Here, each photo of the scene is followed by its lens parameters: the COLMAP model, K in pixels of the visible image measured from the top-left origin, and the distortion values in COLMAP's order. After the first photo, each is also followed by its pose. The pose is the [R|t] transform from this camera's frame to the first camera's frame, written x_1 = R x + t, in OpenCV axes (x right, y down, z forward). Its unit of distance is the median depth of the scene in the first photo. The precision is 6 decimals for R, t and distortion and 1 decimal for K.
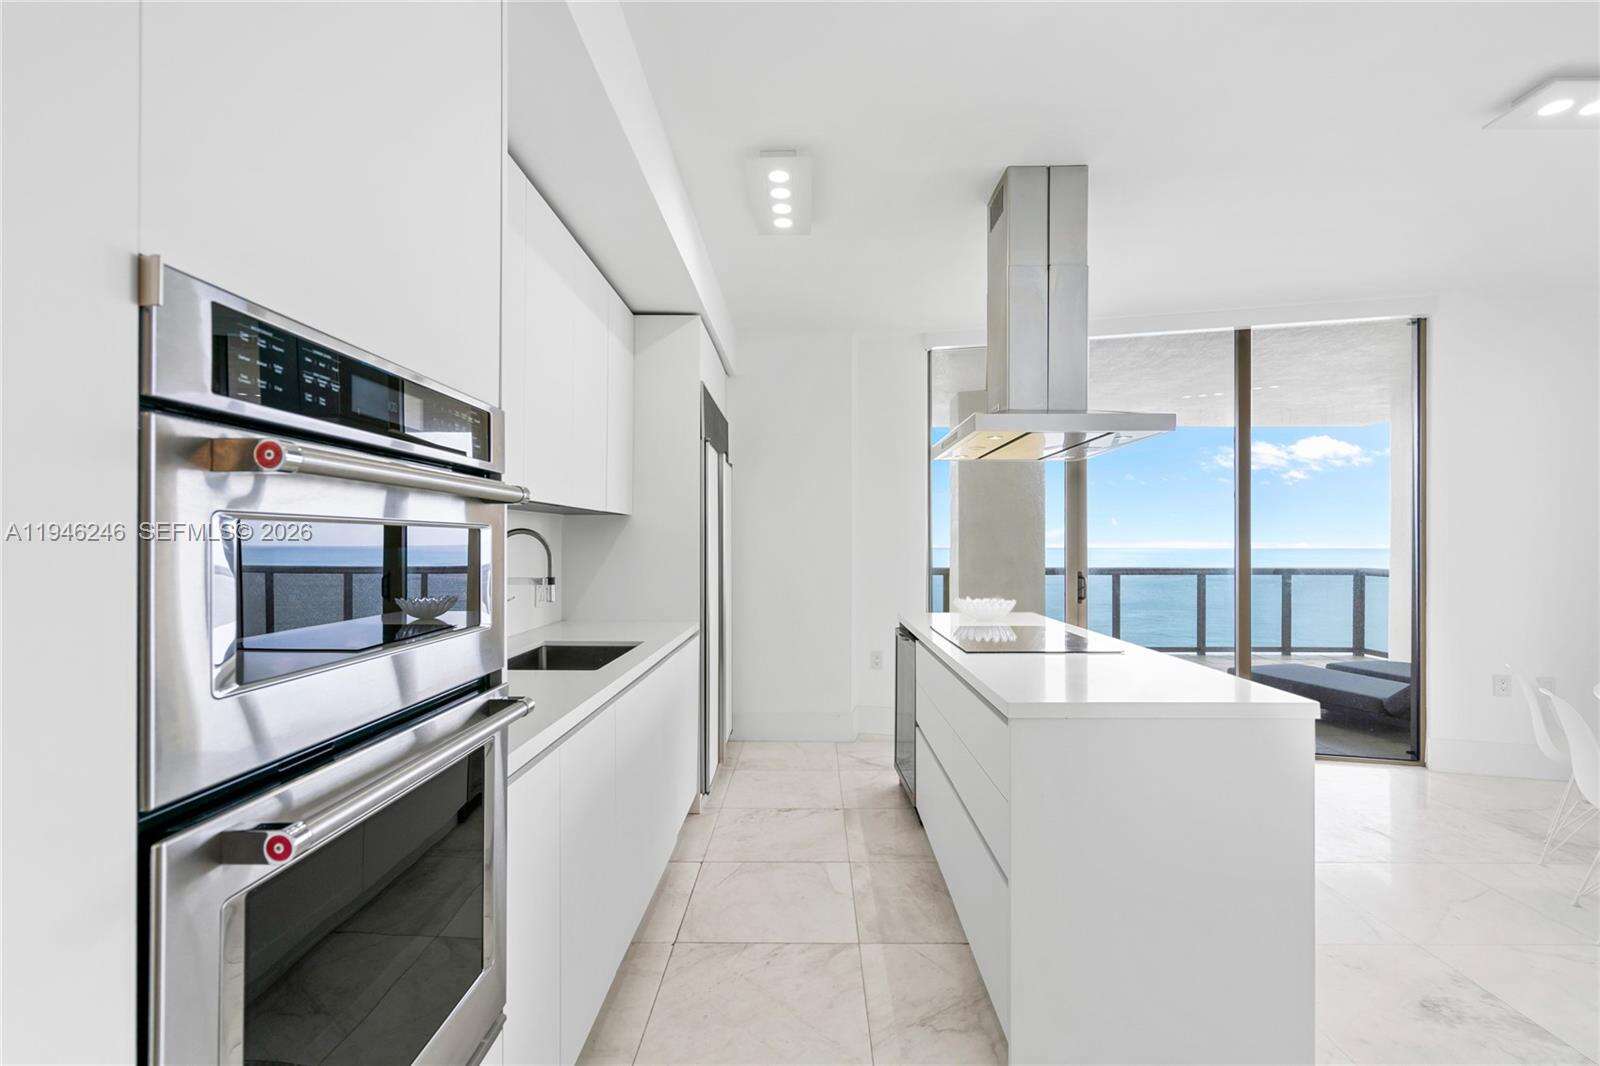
lens RADIAL K [[722.9, 0, 795.9], [0, 722.9, 547.1], [0, 0, 1]] dist [-0.001704, -0.000139]
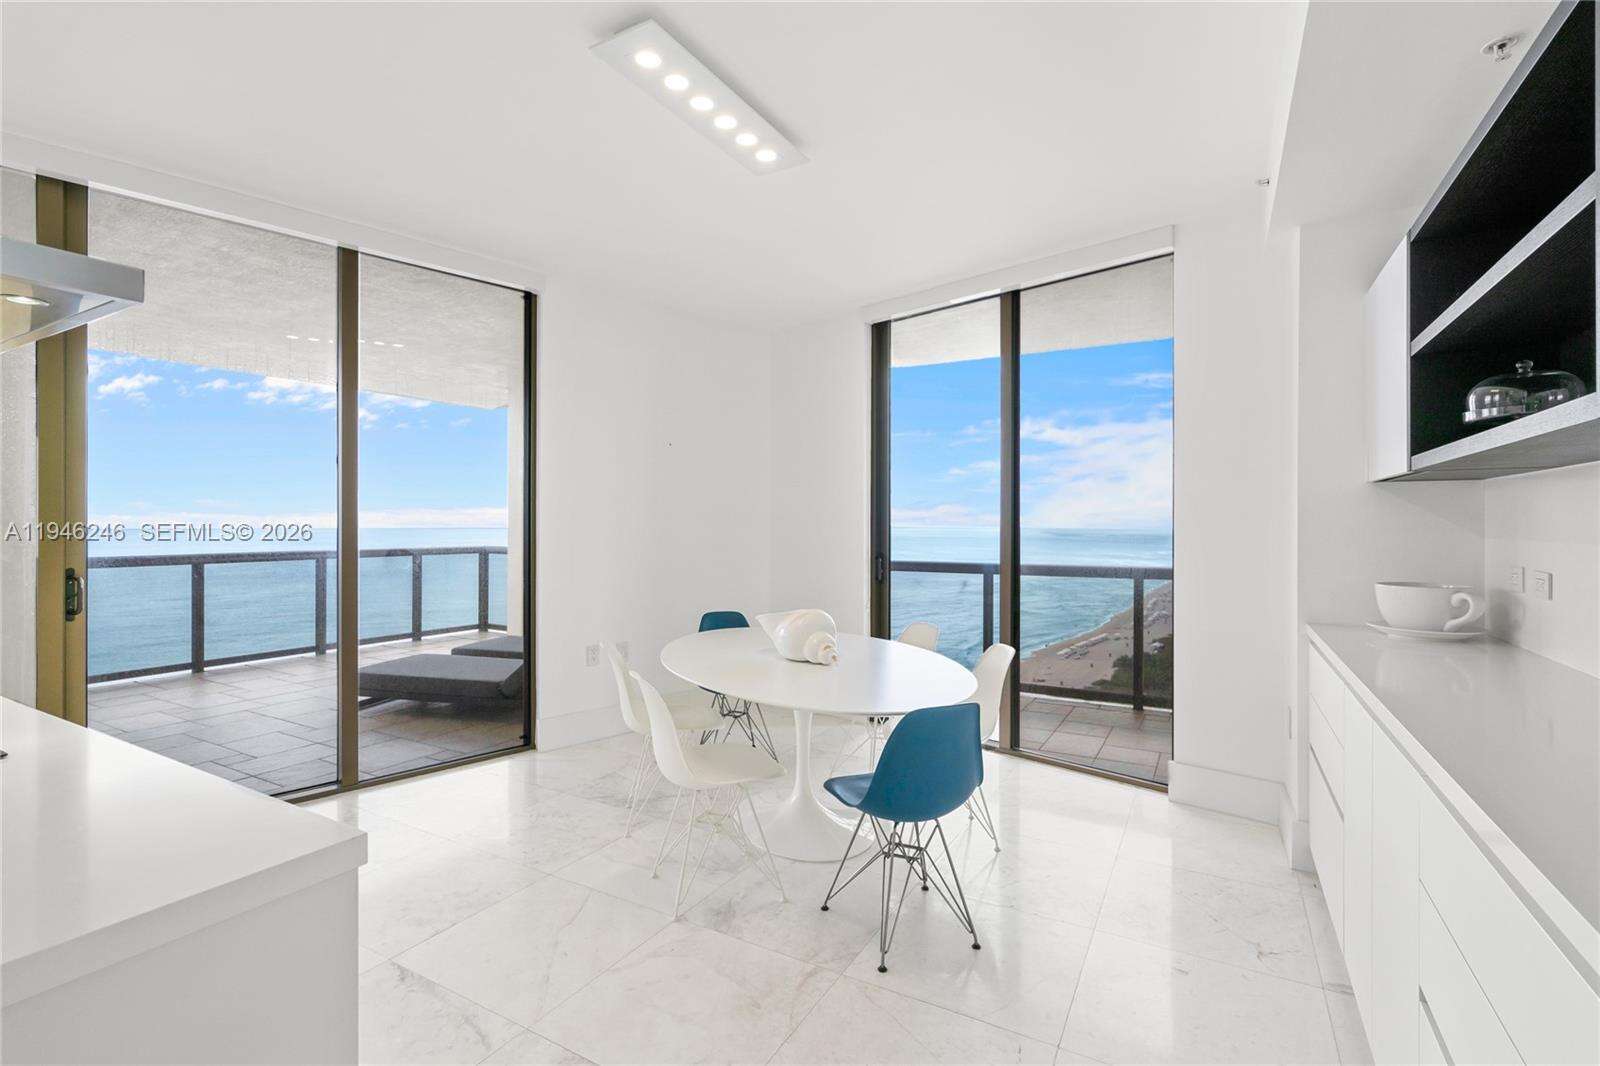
lens RADIAL K [[726.1, 0, 805.2], [0, 726.1, 521.2], [0, 0, 1]] dist [0.000227, 0.000706]
pose [[0.477975, 0.004385, 0.878362, 0.217555], [0.001429, 0.999982, -0.005769, -0.000236], [-0.878372, 0.004013, 0.477961, 0.248866]]
